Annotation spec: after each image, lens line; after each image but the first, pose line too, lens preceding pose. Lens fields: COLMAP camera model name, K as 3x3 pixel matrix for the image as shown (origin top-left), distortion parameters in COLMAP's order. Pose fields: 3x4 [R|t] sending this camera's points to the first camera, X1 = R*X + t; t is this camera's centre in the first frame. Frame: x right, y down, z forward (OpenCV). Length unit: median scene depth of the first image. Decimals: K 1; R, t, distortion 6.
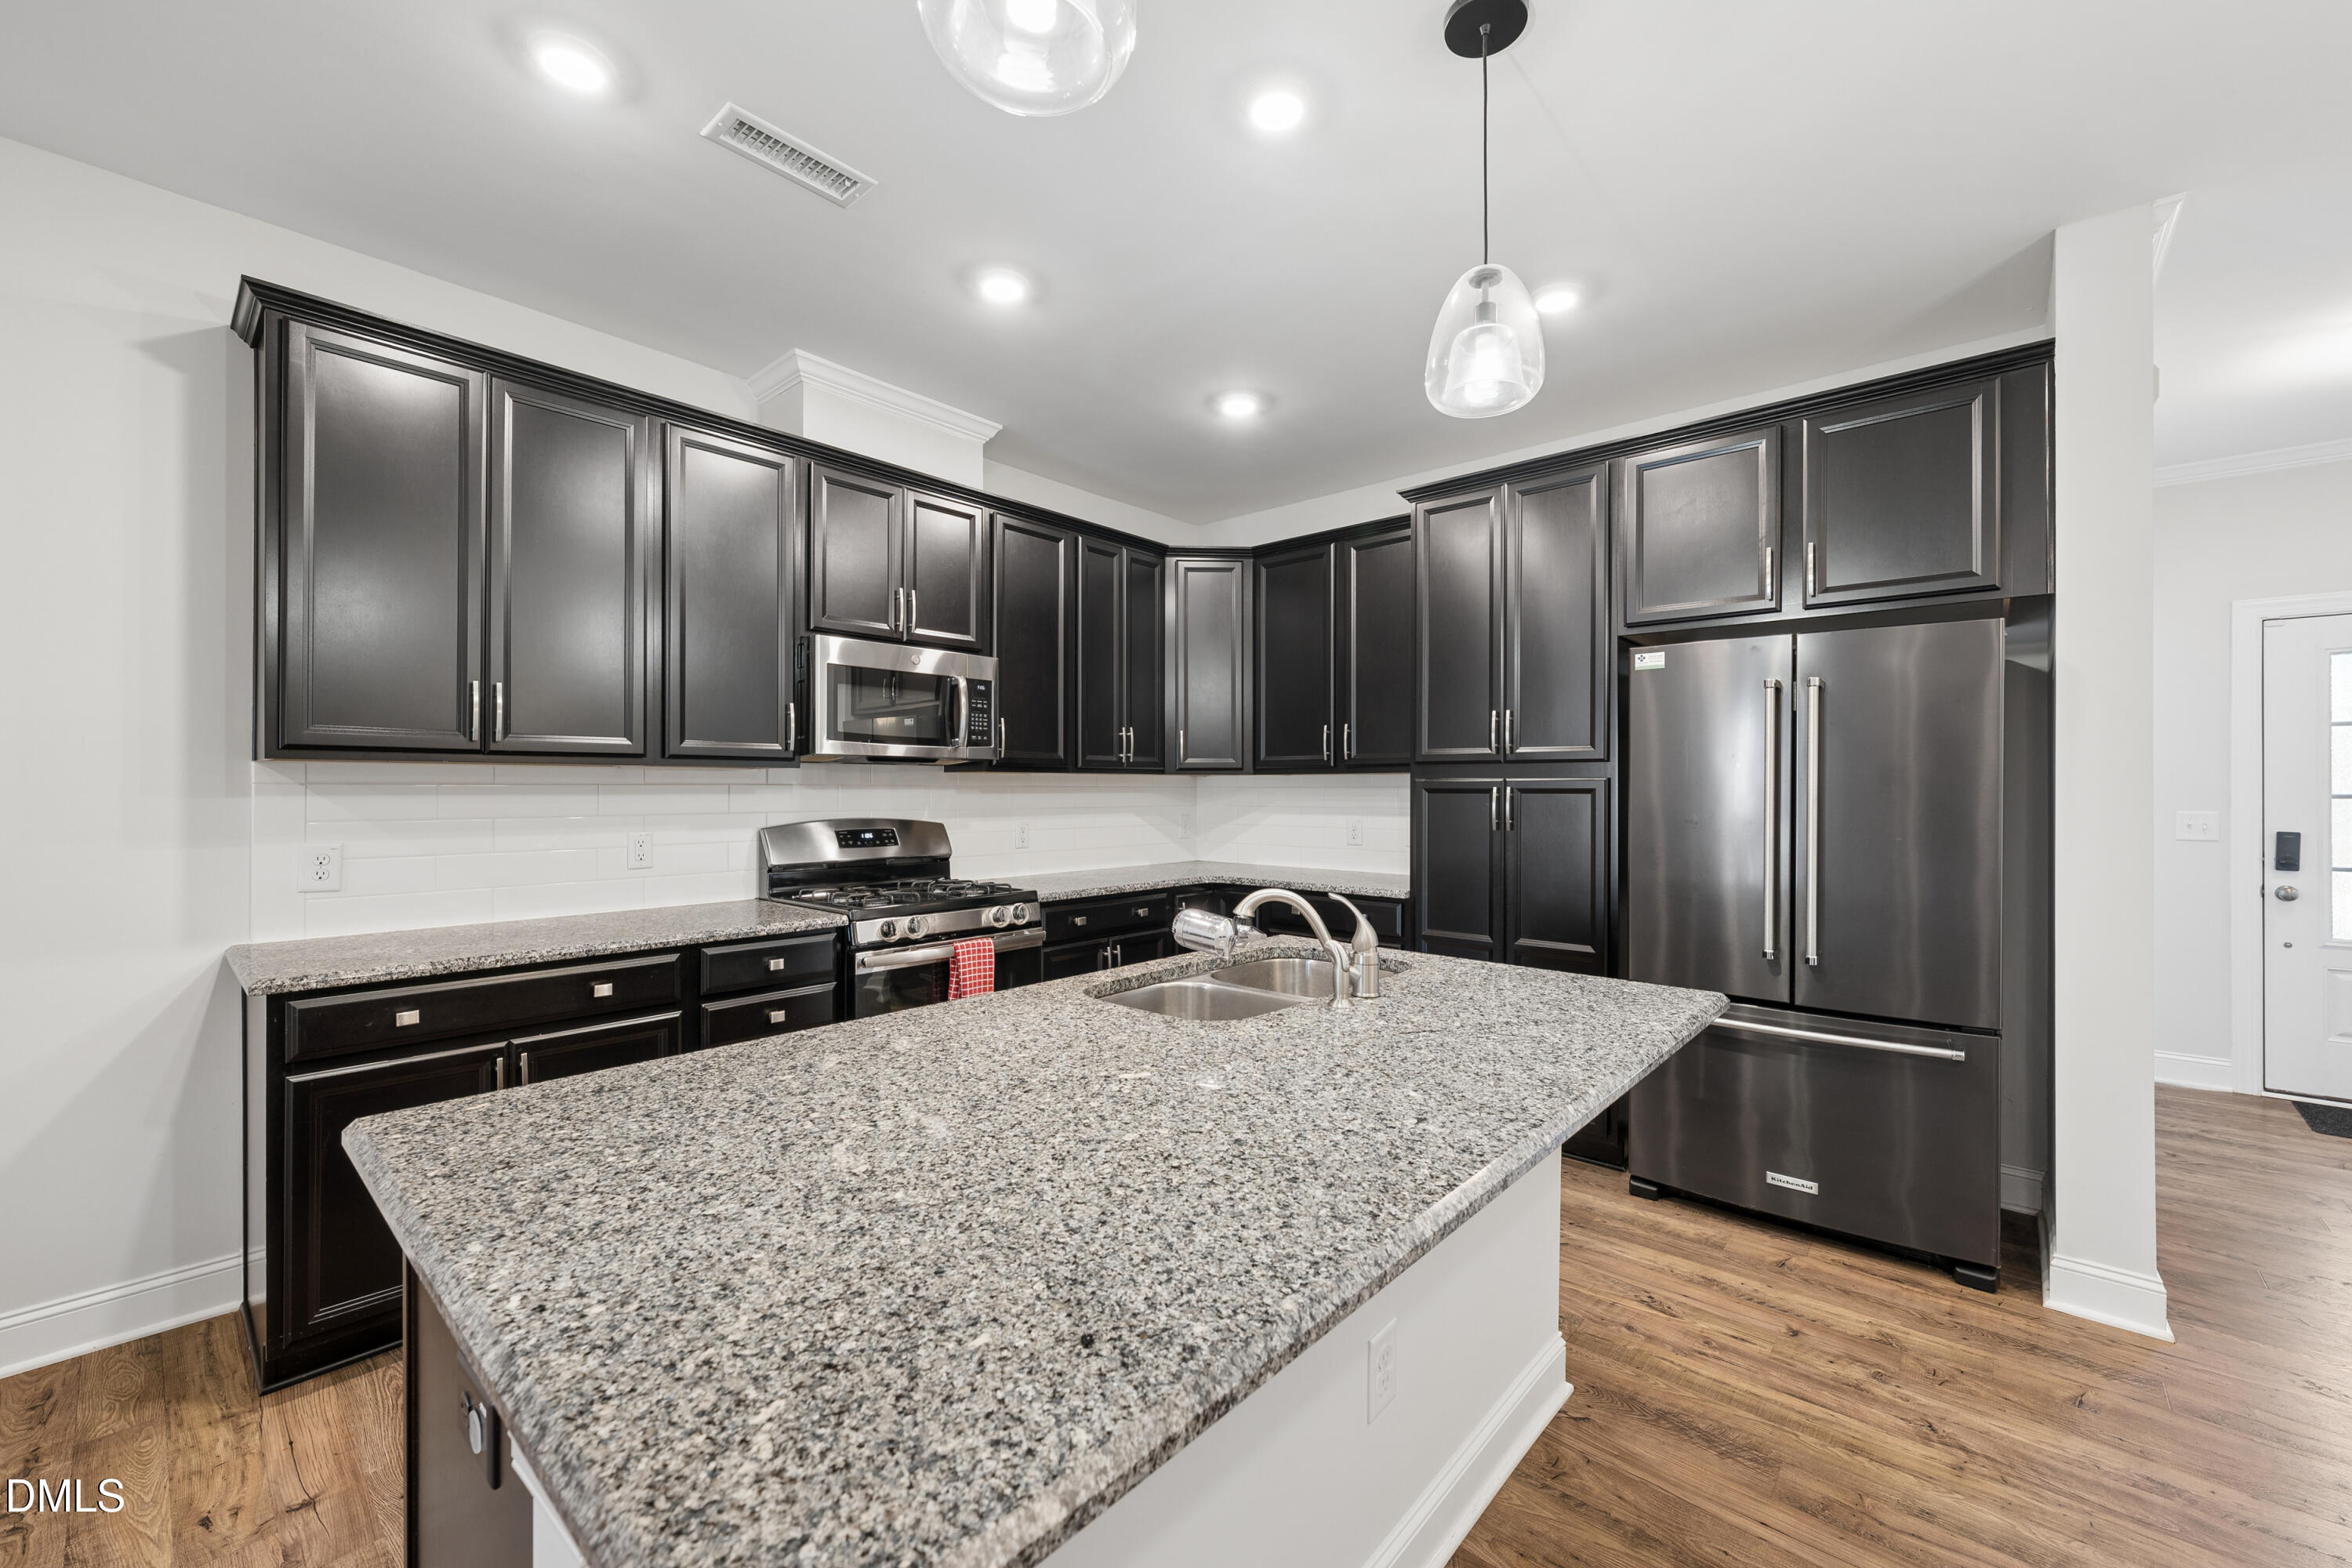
lens RADIAL K [[928.0, 0, 1172.3], [0, 928.0, 785.7], [0, 0, 1]] dist [-0.001567, -0.000010]
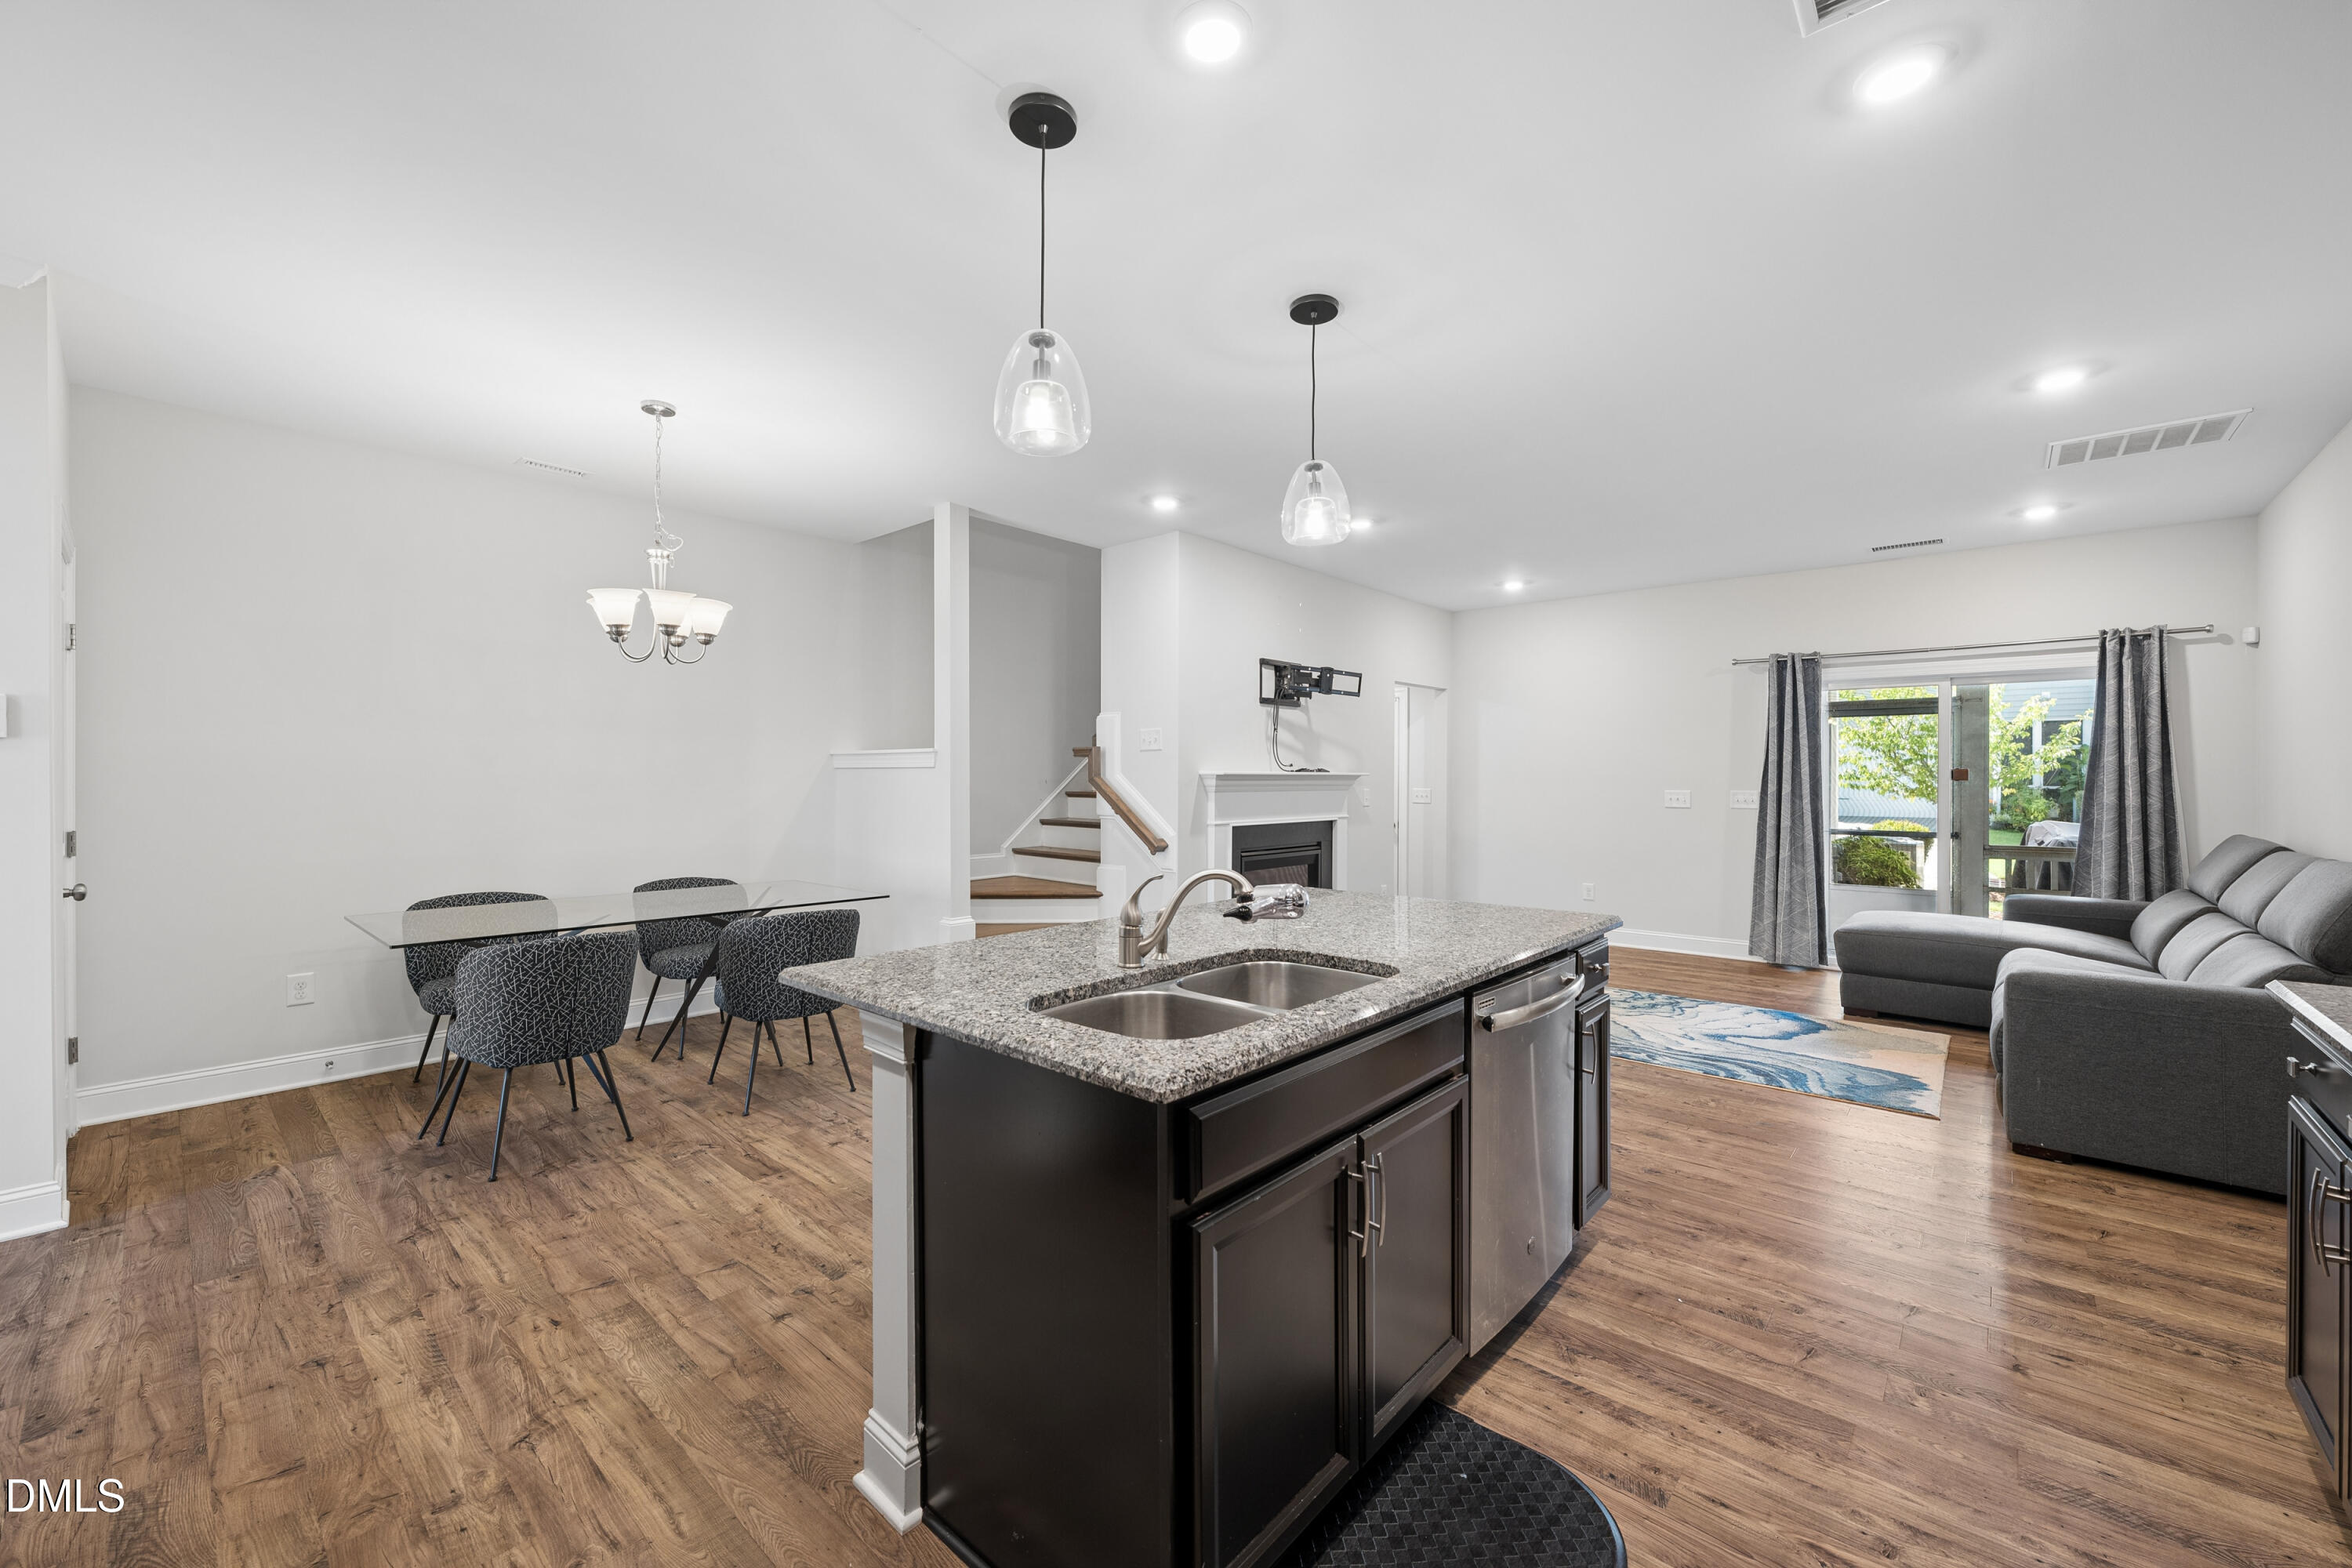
lens RADIAL K [[928.0, 0, 1176.9], [0, 928.0, 772.5], [0, 0, 1]] dist [-0.001567, -0.000010]
pose [[-0.999980, -0.005839, 0.002295, 0.119240], [-0.005858, 0.999946, -0.008558, 0.008442], [-0.002245, -0.008571, -0.999961, 1.580025]]
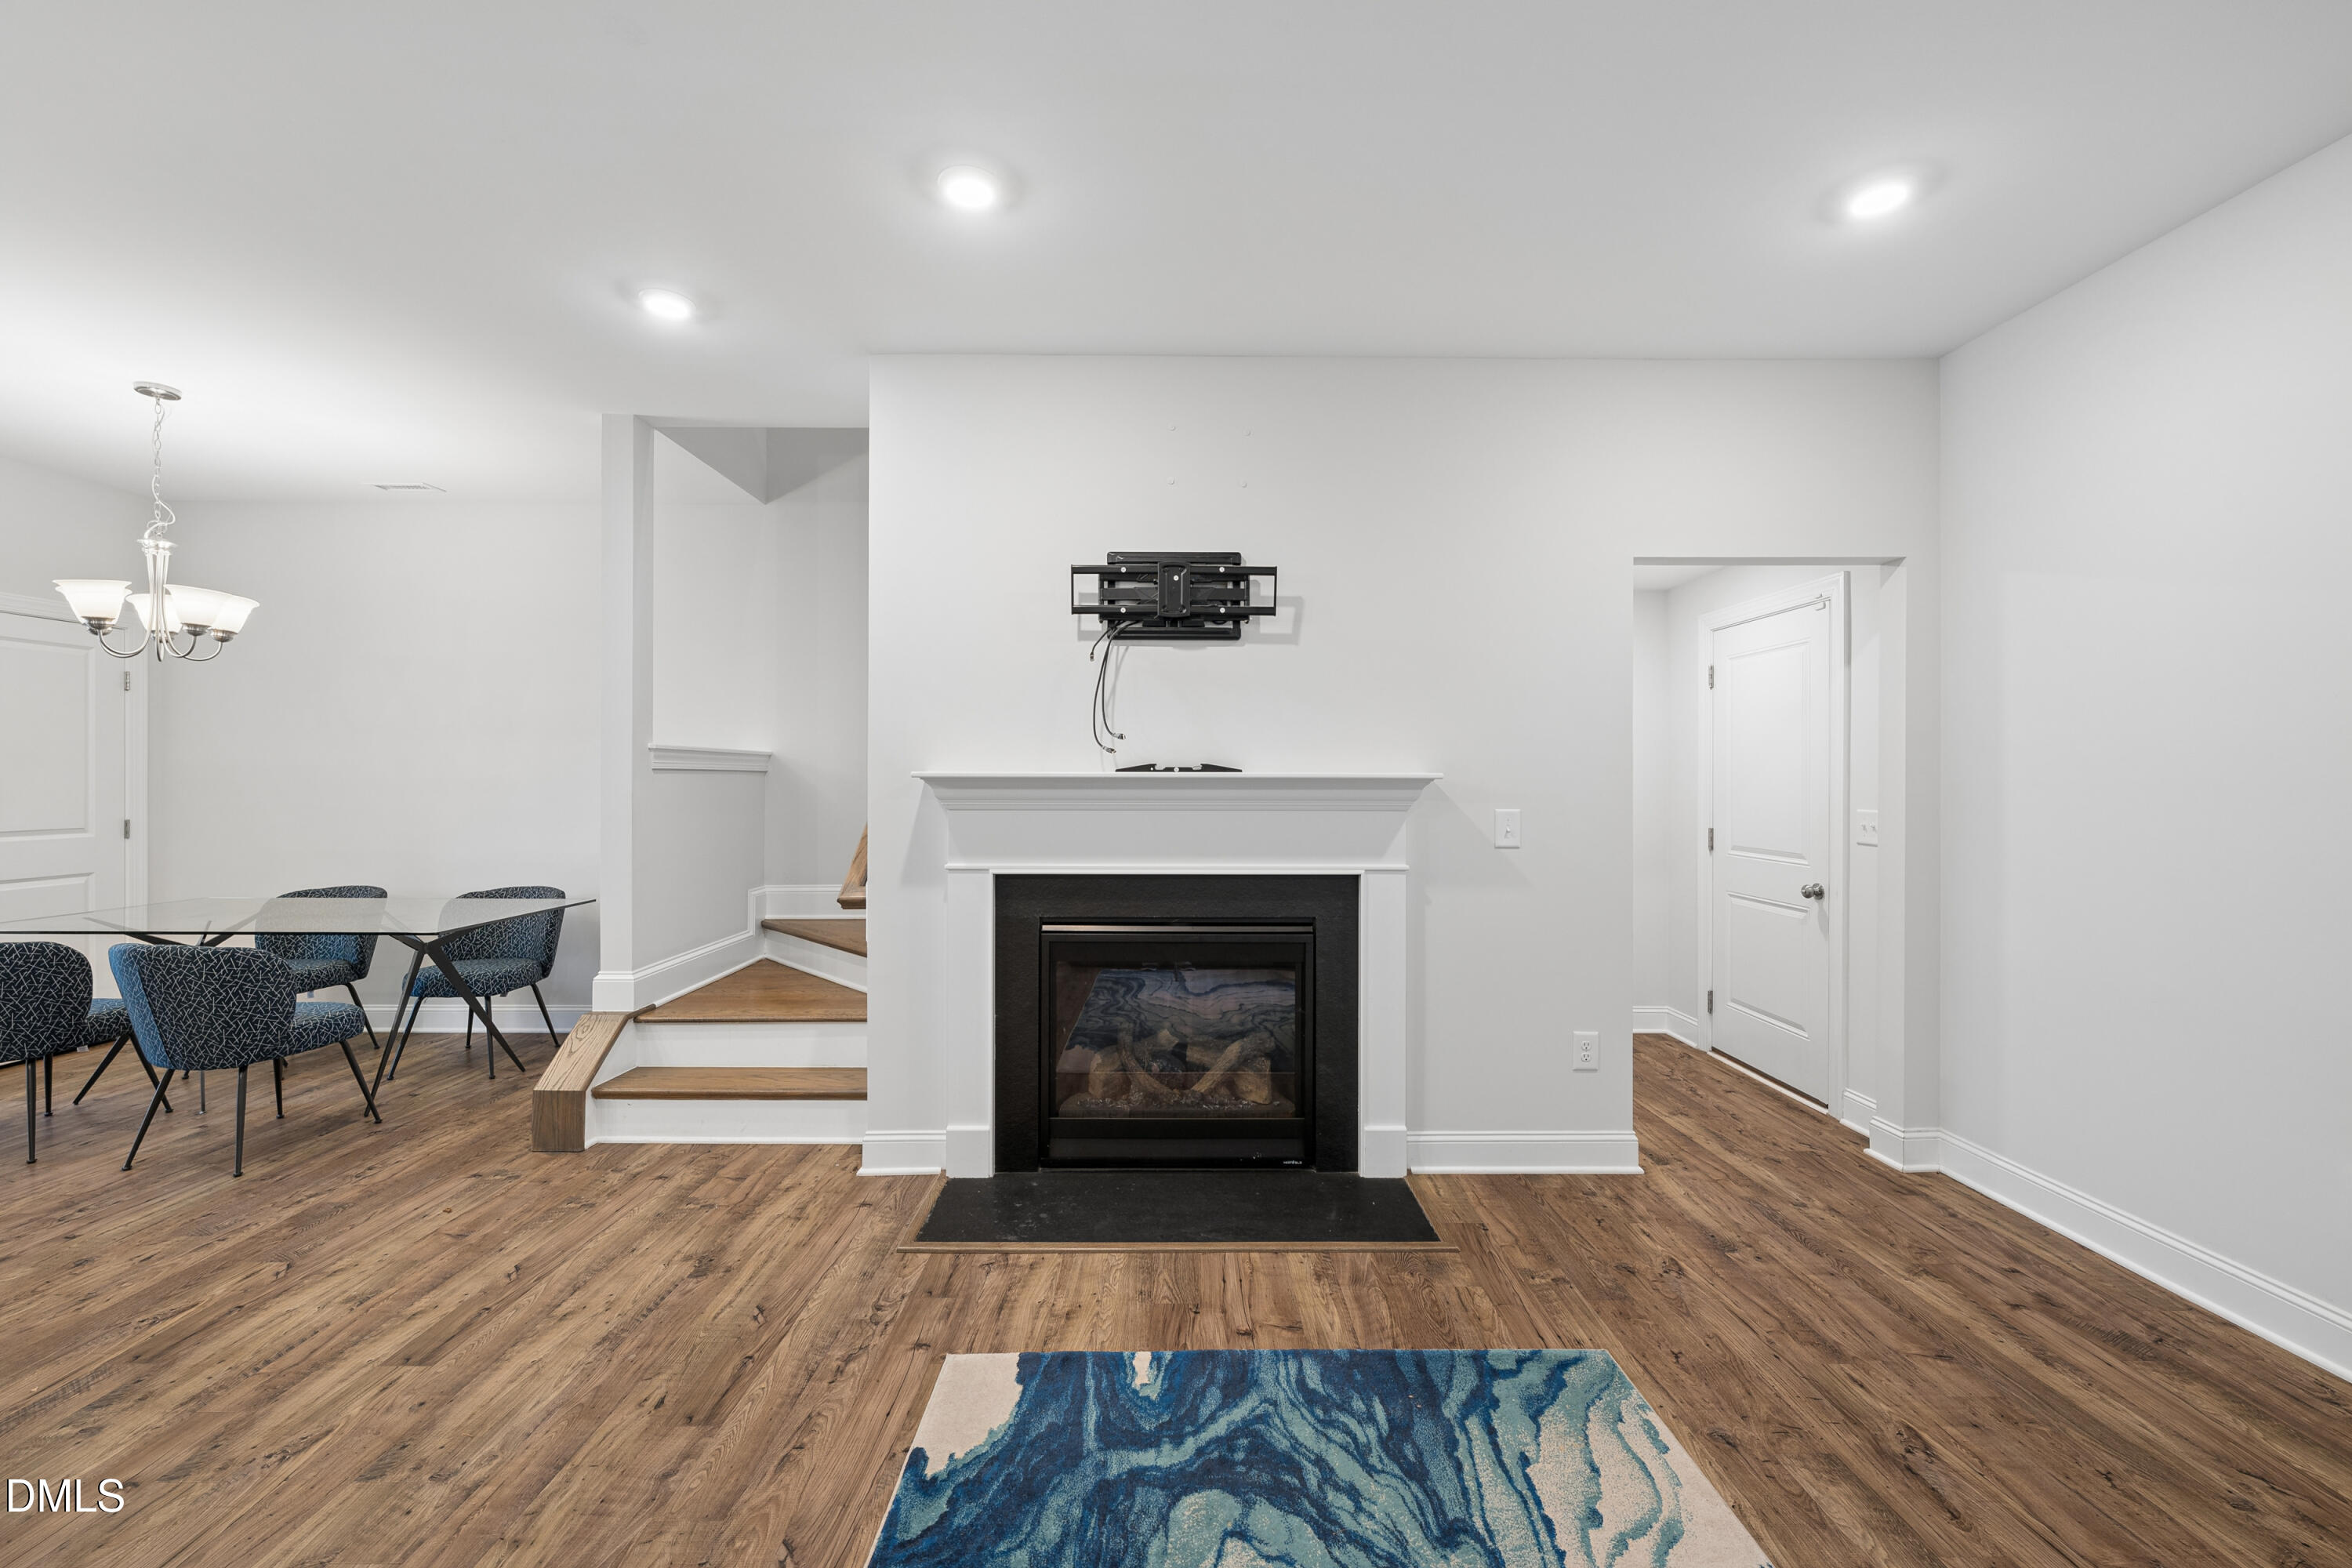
lens RADIAL K [[928.0, 0, 1181.1], [0, 928.0, 777.8], [0, 0, 1]] dist [-0.001567, -0.000010]
pose [[-0.669703, -0.003480, 0.742621, -1.155467], [-0.006803, 0.999976, -0.001449, -0.007995], [-0.742598, -0.006023, -0.669710, -0.159921]]
